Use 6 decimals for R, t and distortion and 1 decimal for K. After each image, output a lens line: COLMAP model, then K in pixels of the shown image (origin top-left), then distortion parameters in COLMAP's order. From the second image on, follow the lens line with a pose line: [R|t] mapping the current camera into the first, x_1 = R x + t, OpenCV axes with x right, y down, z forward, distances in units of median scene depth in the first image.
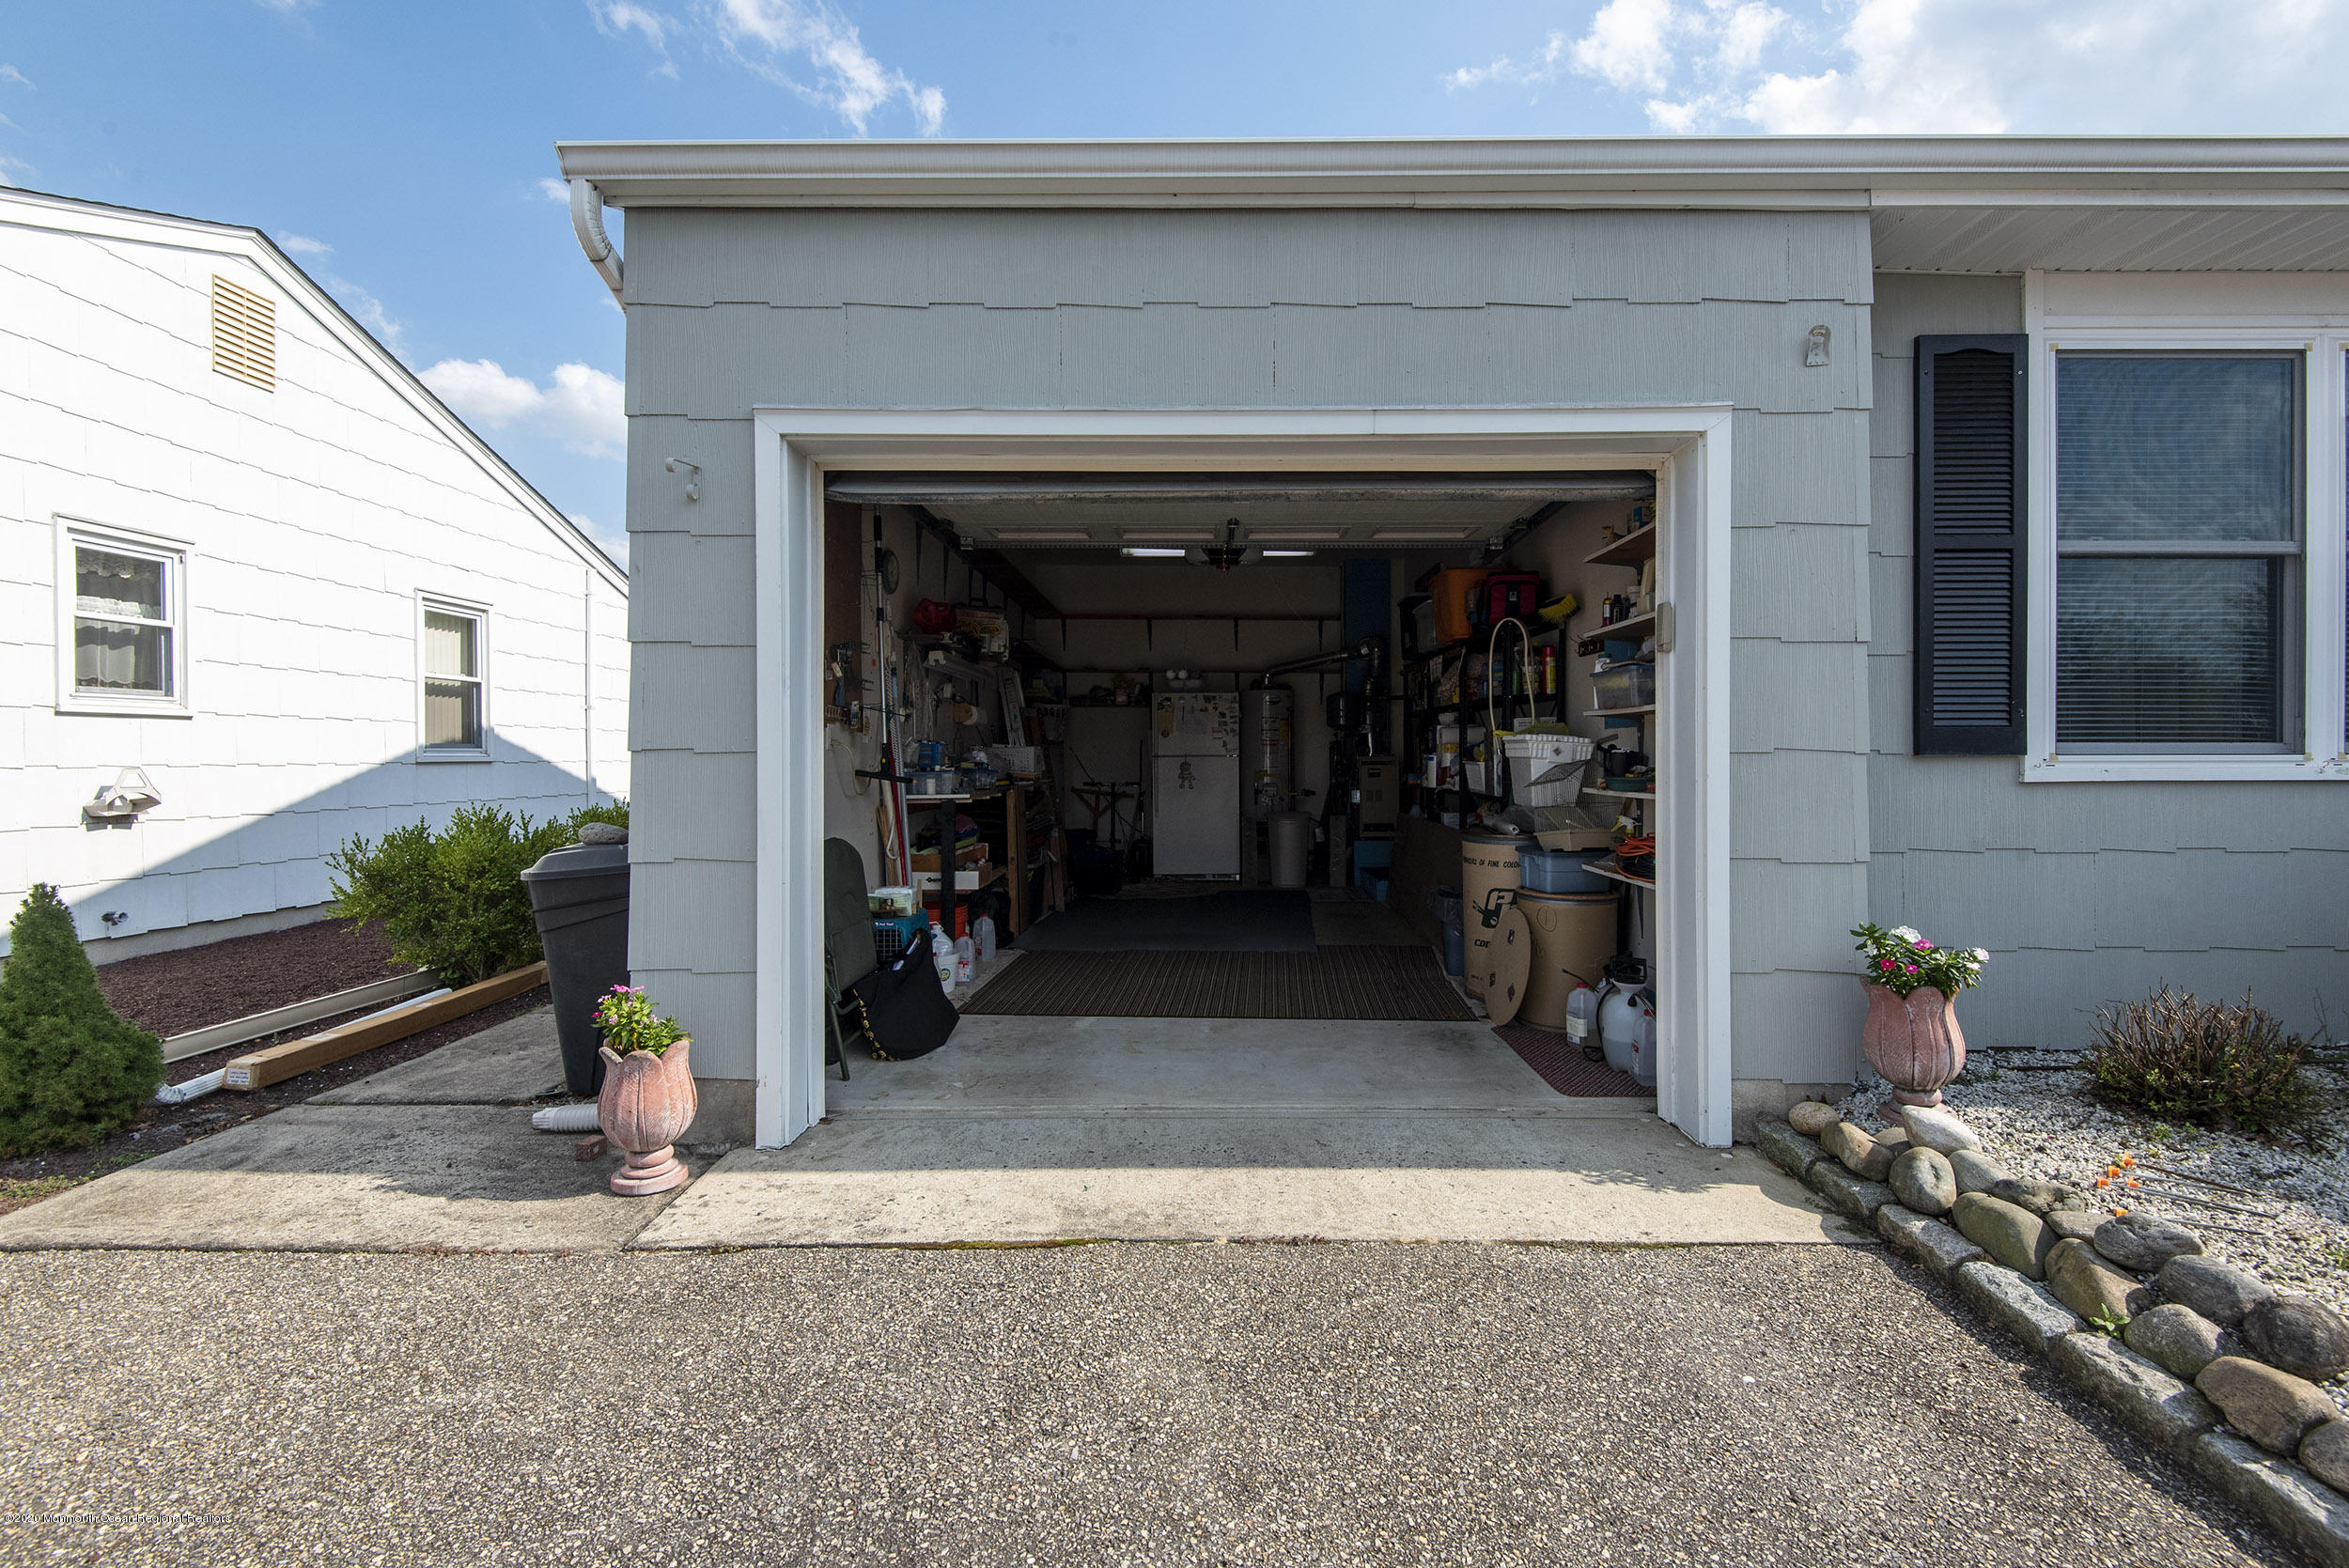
lens RADIAL K [[1084.3, 0, 1225.4], [0, 1084.3, 694.6], [0, 0, 1]] dist [0.018163, -0.001144]
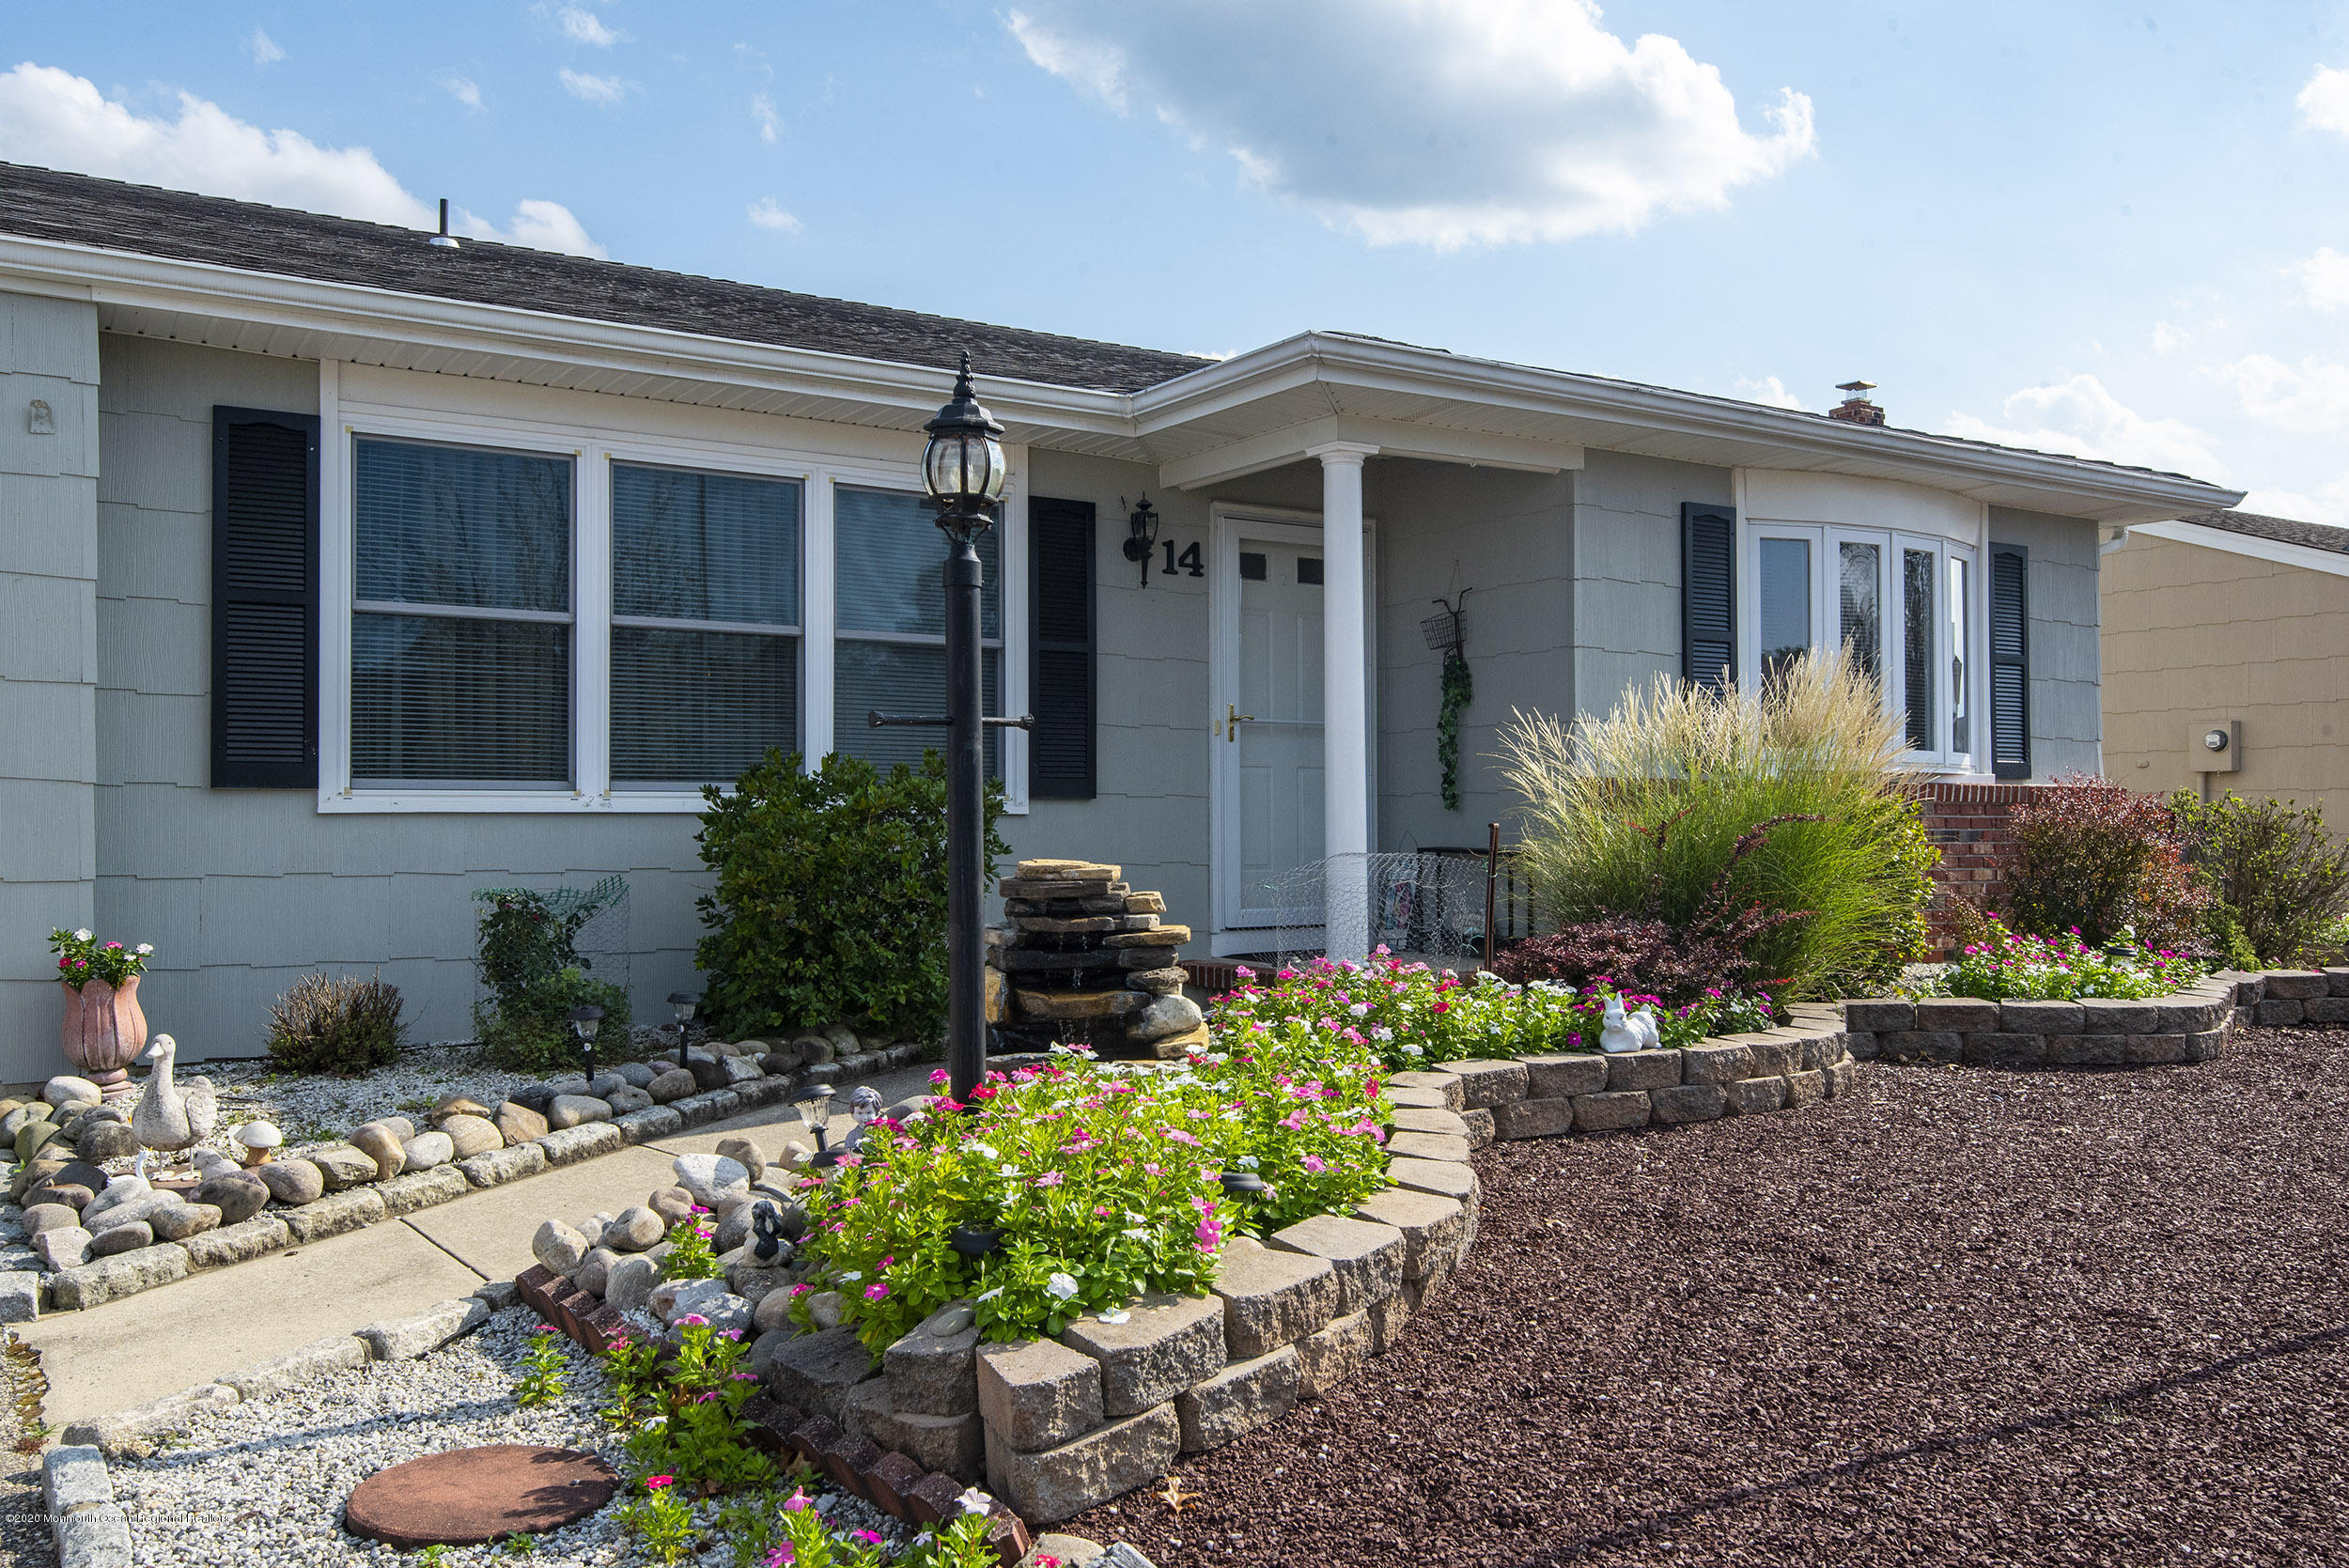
lens RADIAL K [[1877.7, 0, 1182.3], [0, 1877.7, 743.8], [0, 0, 1]] dist [-0.002245, 0.001232]
pose [[0.844795, 0.024050, 0.534549, 0.447894], [-0.028667, 0.999589, 0.000333, -0.016950], [-0.534321, -0.015606, 0.845138, -1.093942]]
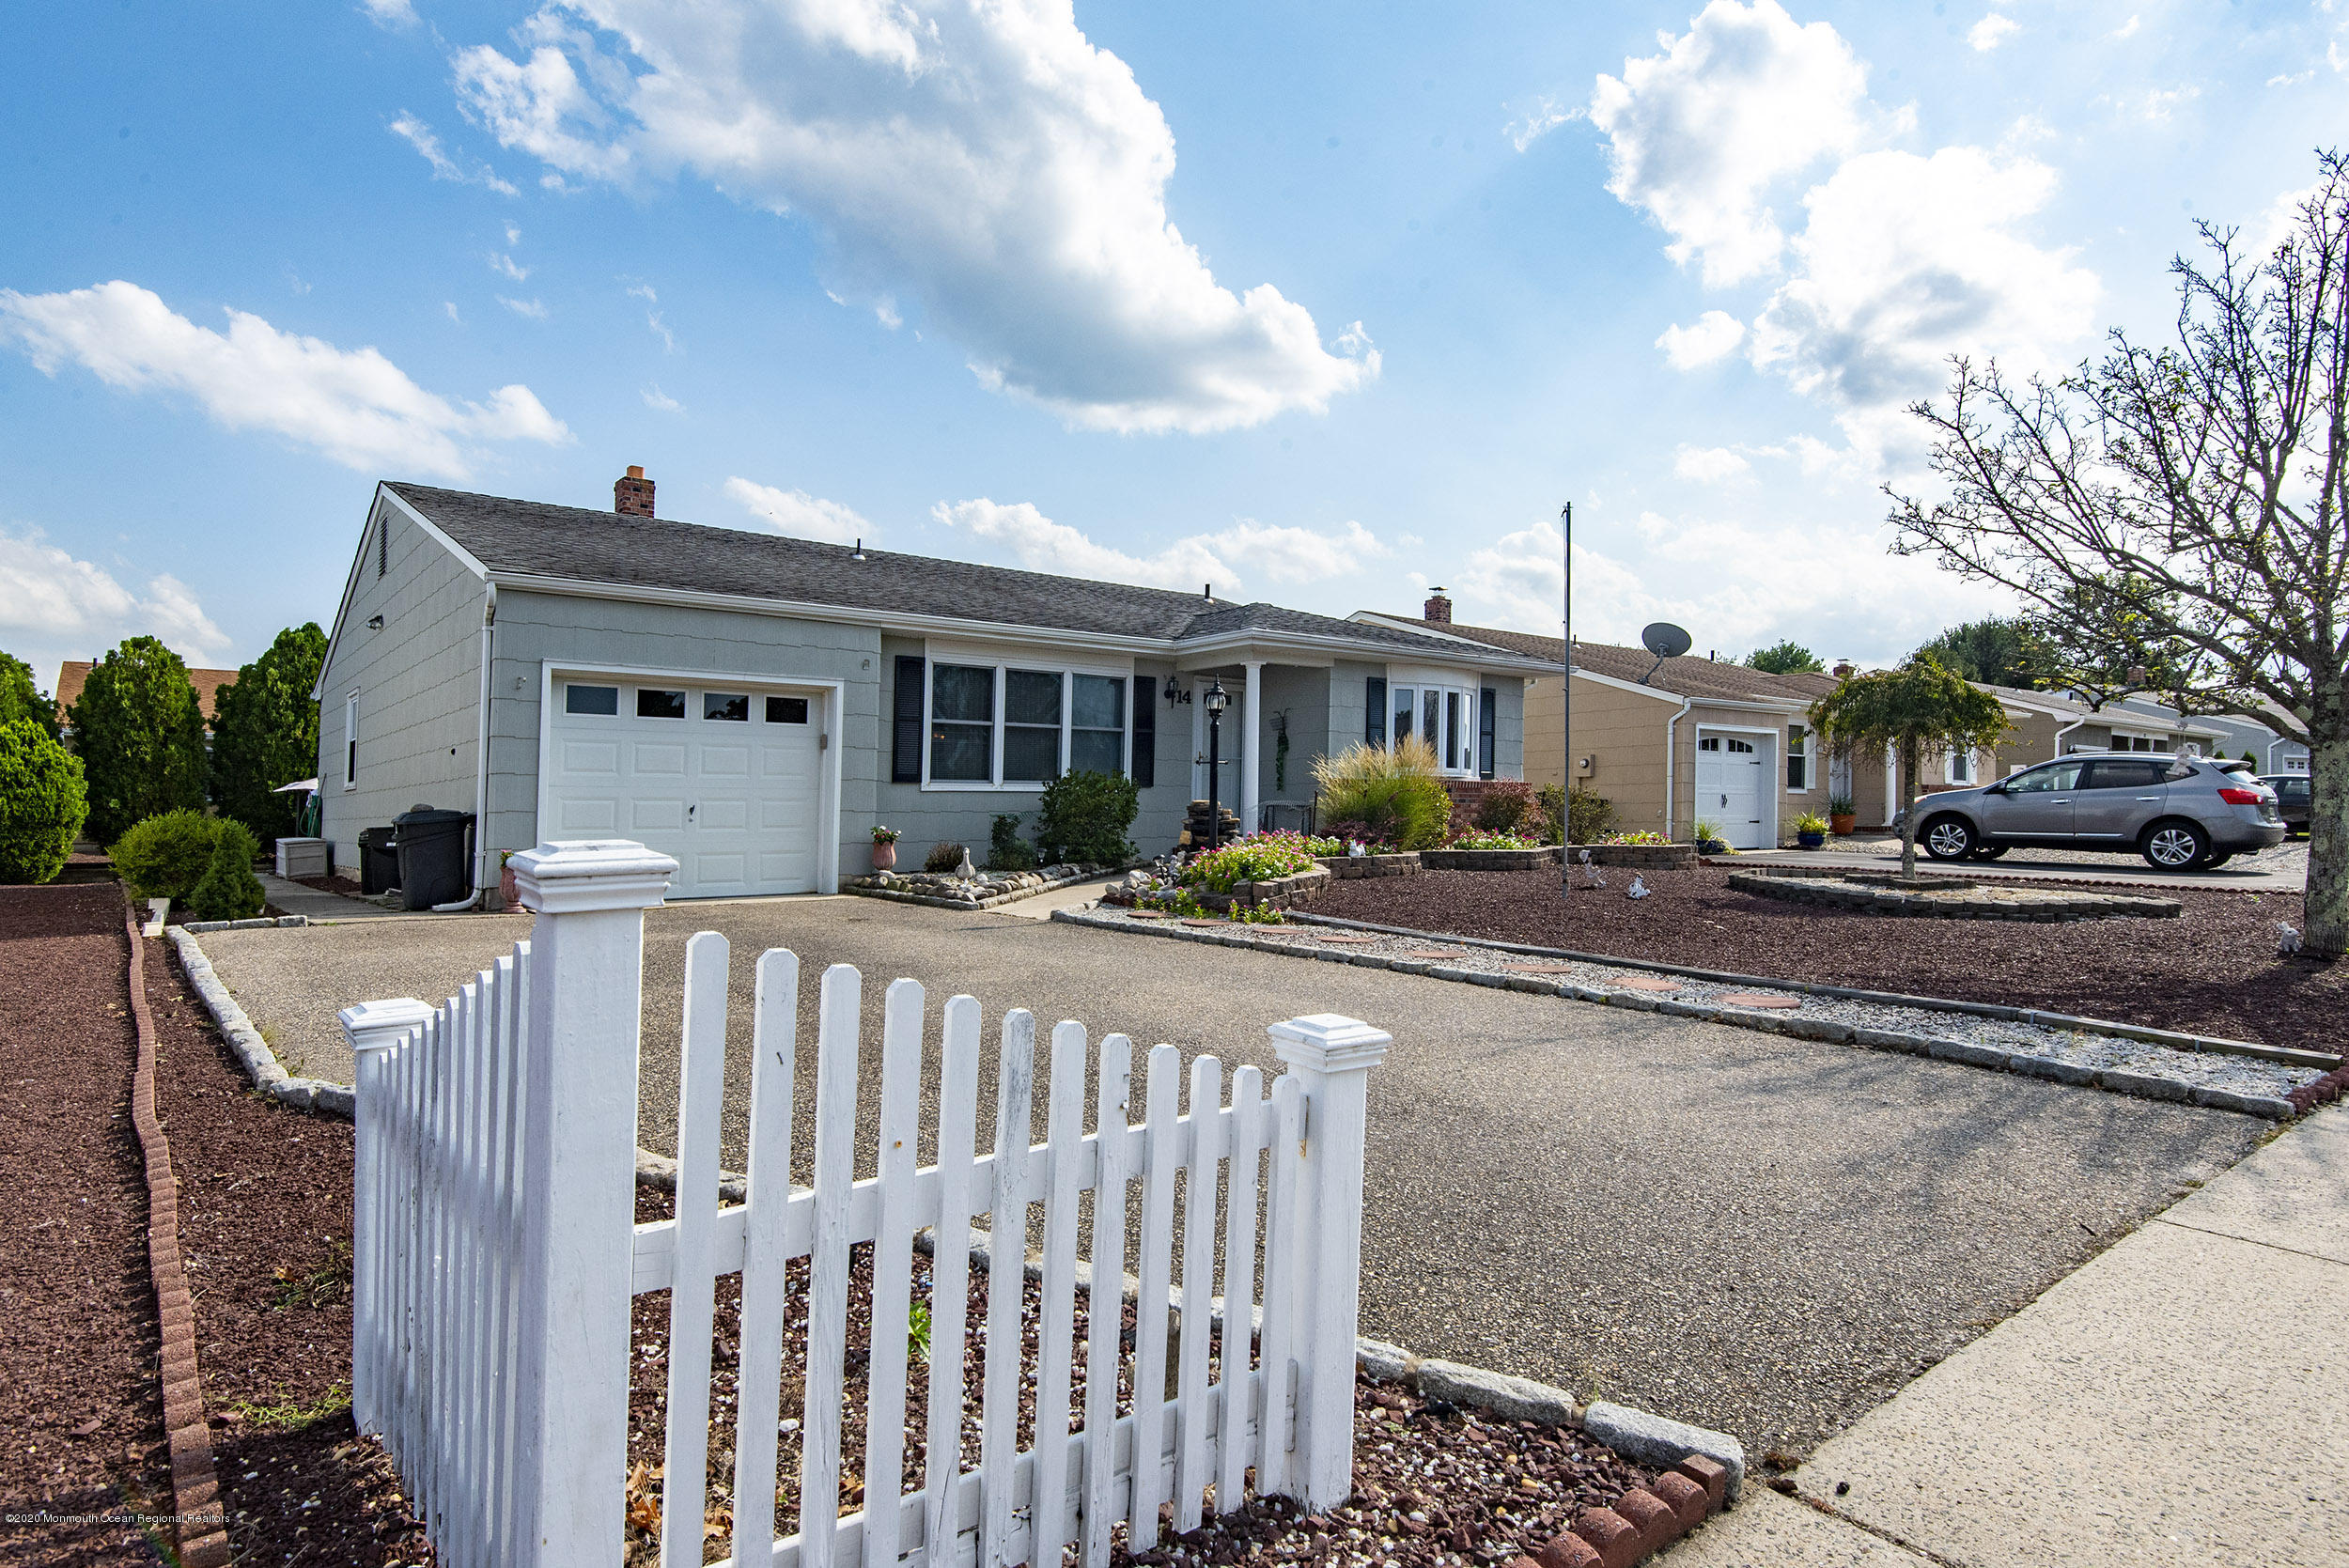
lens RADIAL K [[1278.2, 0, 1176.4], [0, 1278.2, 782.5], [0, 0, 1]] dist [-0.012171, -0.002102]
pose [[0.767607, 0.012435, 0.640800, -1.158821], [-0.028169, 0.999500, 0.014348, -0.022554], [-0.640301, -0.029064, 0.767574, -2.462871]]
